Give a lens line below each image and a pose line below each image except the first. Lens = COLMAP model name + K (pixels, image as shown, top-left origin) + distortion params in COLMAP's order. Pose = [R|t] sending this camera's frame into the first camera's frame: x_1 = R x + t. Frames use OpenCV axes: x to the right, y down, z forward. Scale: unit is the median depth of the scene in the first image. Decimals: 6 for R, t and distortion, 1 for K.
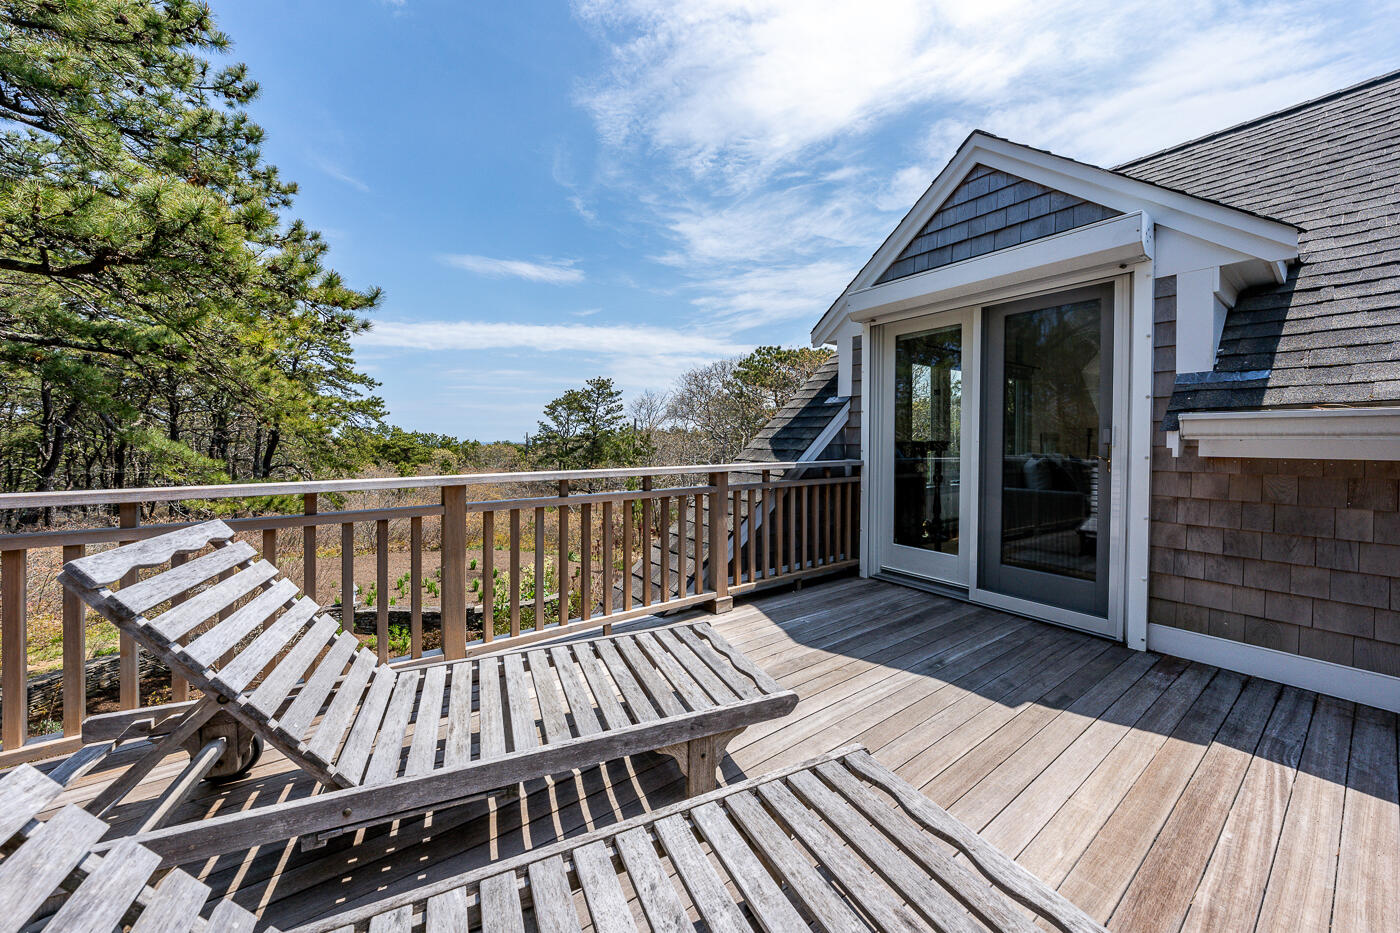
lens RADIAL K [[482.4, 0, 698.3], [0, 482.4, 452.5], [0, 0, 1]] dist [-0.000222, -0.000013]
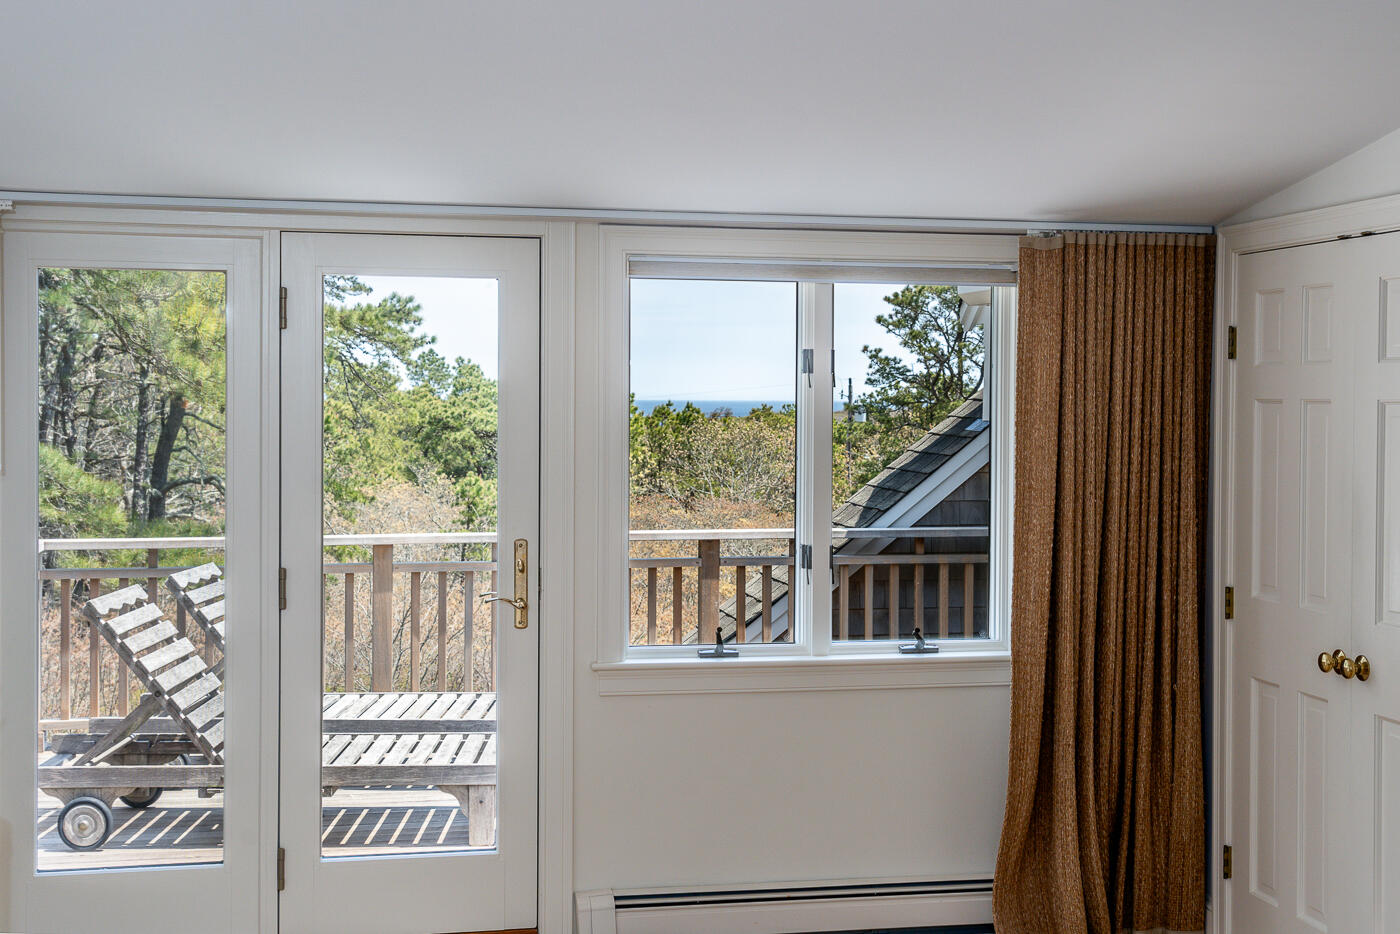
lens RADIAL K [[1653.9, 0, 700.0], [0, 1653.9, 467.0], [0, 0, 1]] dist [0.014588, 0.011023]
pose [[0.915936, 0.016579, -0.400982, 0.831437], [-0.013758, 0.999856, 0.009914, -0.076279], [0.401089, -0.003564, 0.916032, -1.064333]]
